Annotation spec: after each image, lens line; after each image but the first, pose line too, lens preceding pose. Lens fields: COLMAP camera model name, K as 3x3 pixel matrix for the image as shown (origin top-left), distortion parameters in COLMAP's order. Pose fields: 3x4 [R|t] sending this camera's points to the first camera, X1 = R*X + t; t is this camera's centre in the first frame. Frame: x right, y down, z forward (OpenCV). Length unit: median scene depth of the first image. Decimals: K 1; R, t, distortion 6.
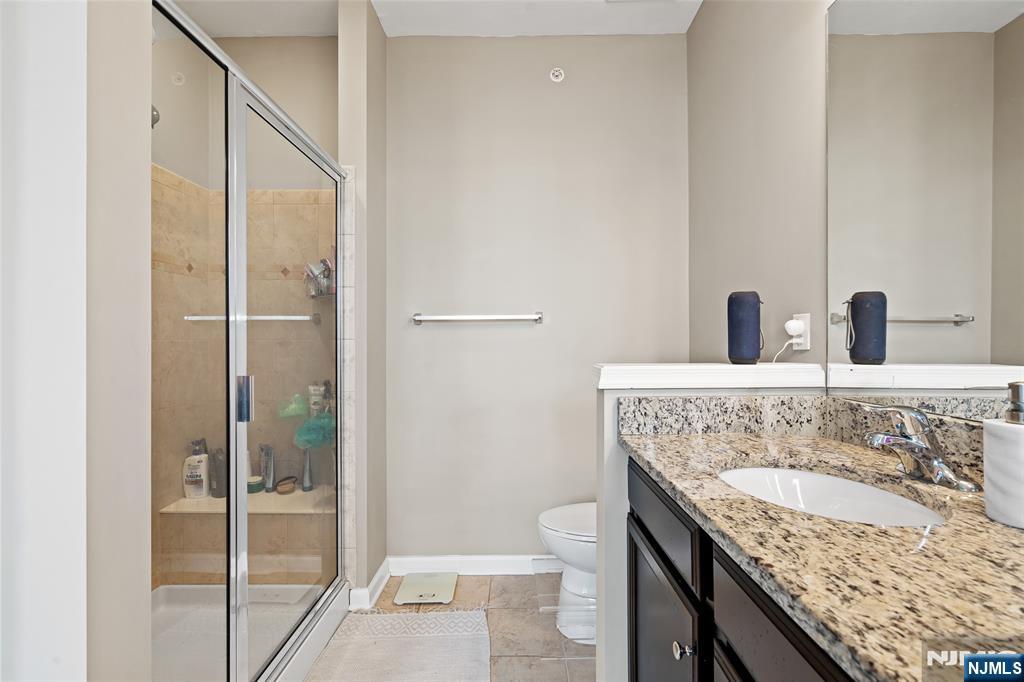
lens RADIAL K [[463.8, 0, 513.6], [0, 463.8, 343.9], [0, 0, 1]] dist [-0.000003, 0.001363]
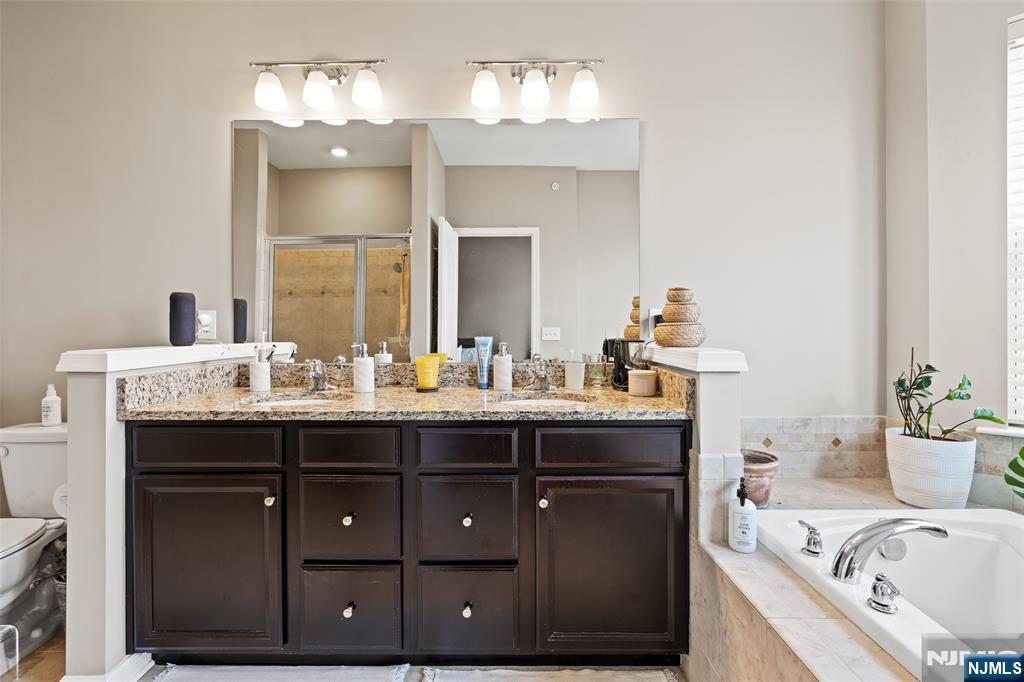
lens RADIAL K [[463.8, 0, 511.3], [0, 463.8, 340.7], [0, 0, 1]] dist [-0.000003, 0.001363]
pose [[0.015562, -0.023818, 0.999595, -0.896808], [0.004640, 0.999707, 0.023749, 0.001111], [-0.999868, 0.004269, 0.015668, 0.025403]]
